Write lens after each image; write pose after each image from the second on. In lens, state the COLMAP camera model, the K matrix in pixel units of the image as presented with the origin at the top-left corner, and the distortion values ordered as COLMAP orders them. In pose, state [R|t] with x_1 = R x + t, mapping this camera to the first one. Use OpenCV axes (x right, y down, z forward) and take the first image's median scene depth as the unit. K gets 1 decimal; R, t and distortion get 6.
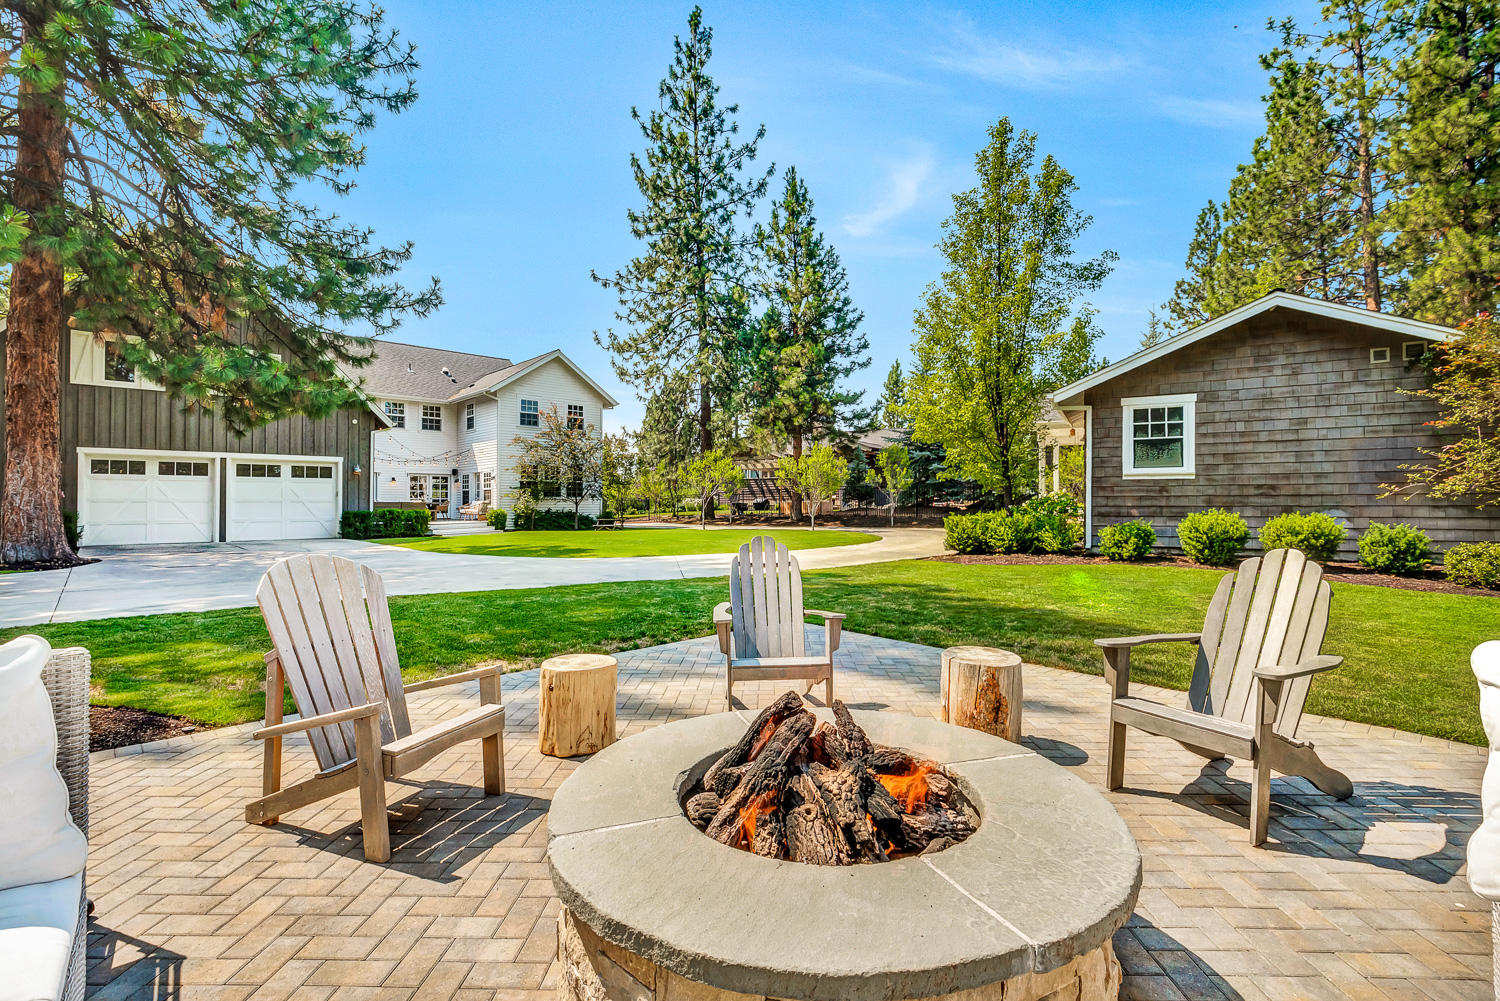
lens RADIAL K [[689.8, 0, 750.4], [0, 689.8, 499.0], [0, 0, 1]] dist [0.008117, -0.003163]
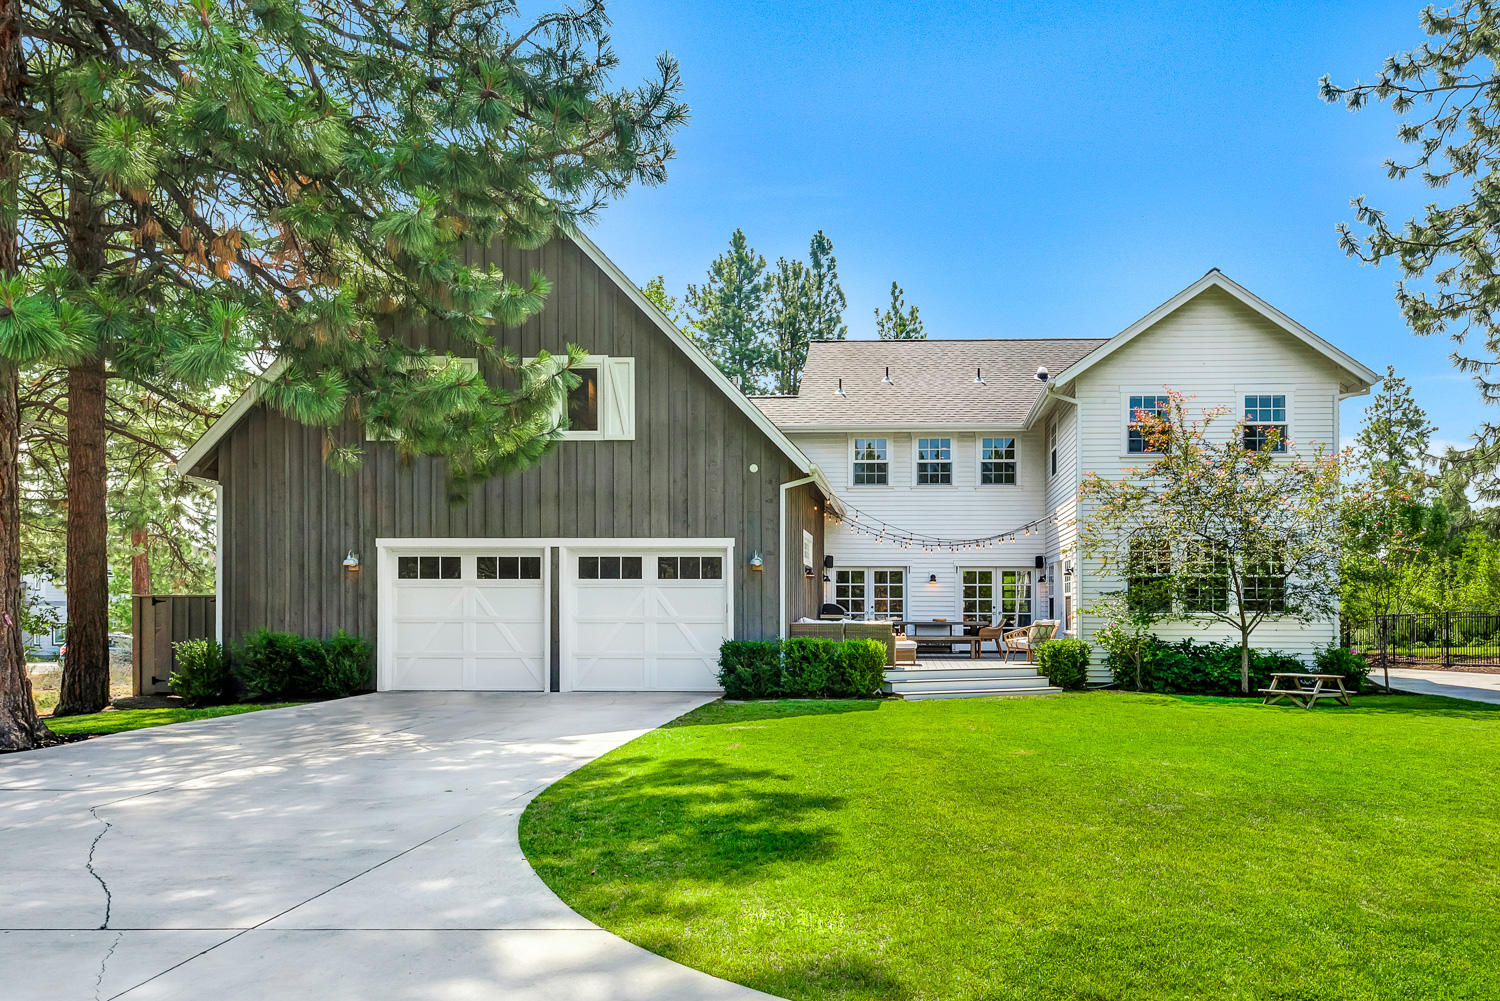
lens RADIAL K [[1097.9, 0, 759.7], [0, 1097.9, 607.7], [0, 0, 1]] dist [0.006892, 0.002747]
pose [[0.701371, -0.000778, -0.712796, 0.012959], [0.000934, 1.000000, -0.000172, -0.005787], [0.712796, -0.000545, 0.701371, 0.332999]]
